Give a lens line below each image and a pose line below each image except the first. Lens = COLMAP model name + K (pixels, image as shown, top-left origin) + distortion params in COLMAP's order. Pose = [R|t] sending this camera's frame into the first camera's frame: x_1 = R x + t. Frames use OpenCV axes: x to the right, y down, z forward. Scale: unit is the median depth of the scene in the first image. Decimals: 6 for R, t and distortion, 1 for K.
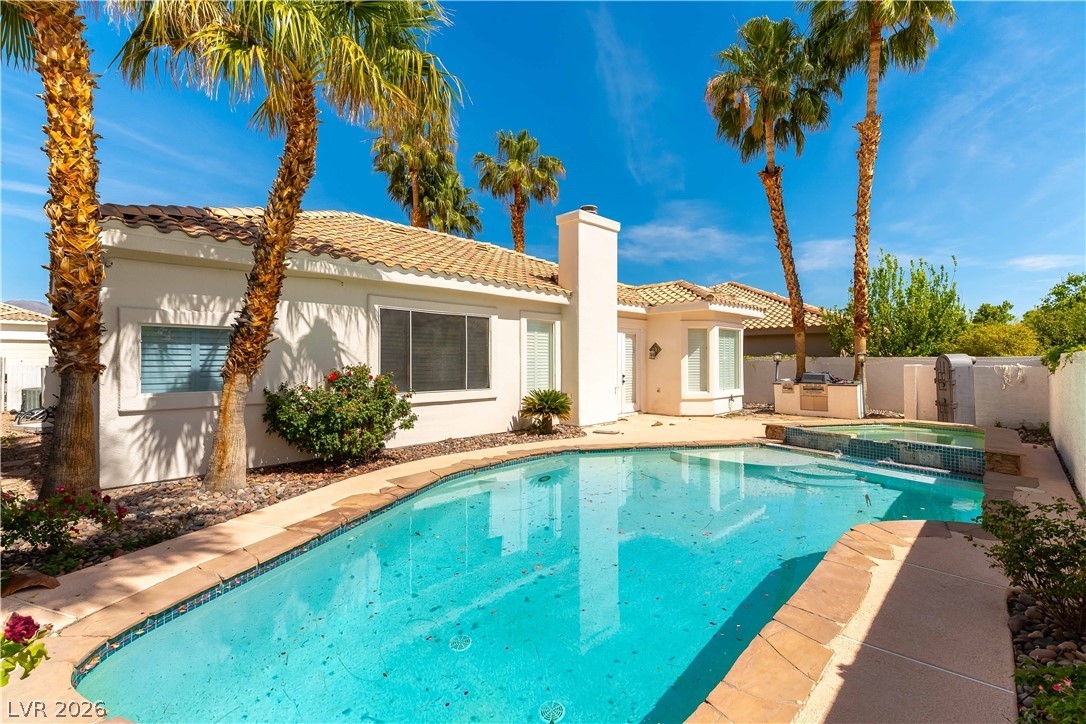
lens RADIAL K [[466.0, 0, 545.0], [0, 466.0, 364.9], [0, 0, 1]] dist [0.000103, -0.000160]
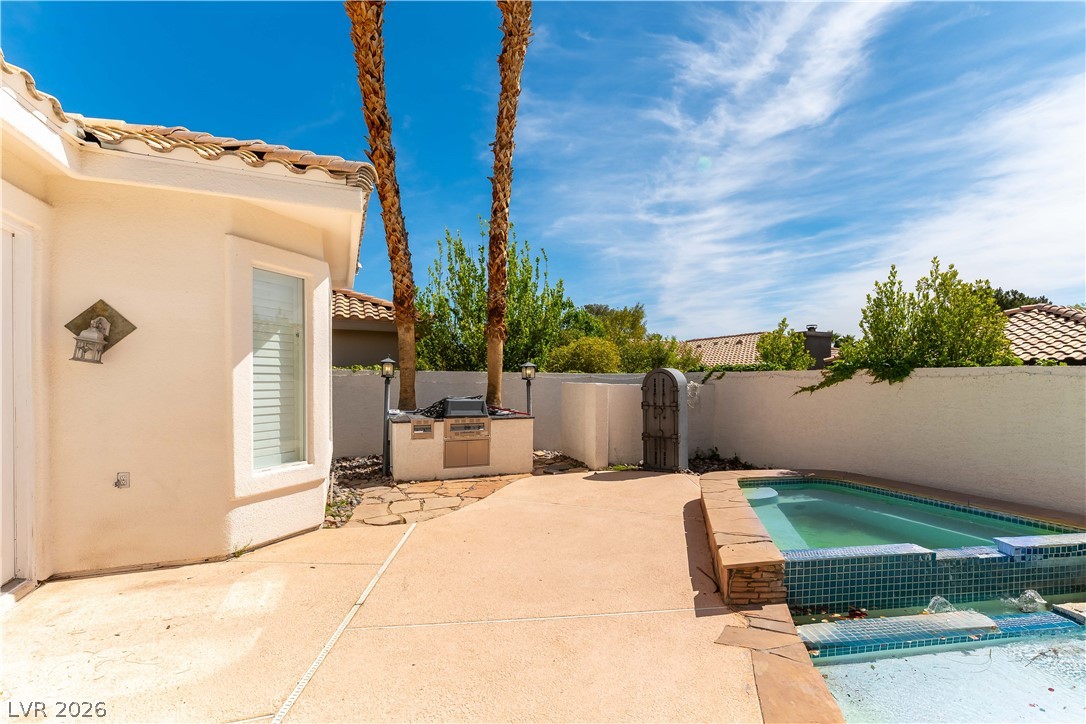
lens RADIAL K [[488.7, 0, 547.3], [0, 488.7, 388.1], [0, 0, 1]] dist [0.001607, 0.000185]
pose [[0.367863, -0.011774, 0.929805, 0.075474], [0.001140, 0.999925, 0.012211, -0.001654], [-0.929879, -0.003432, 0.367849, 0.693775]]
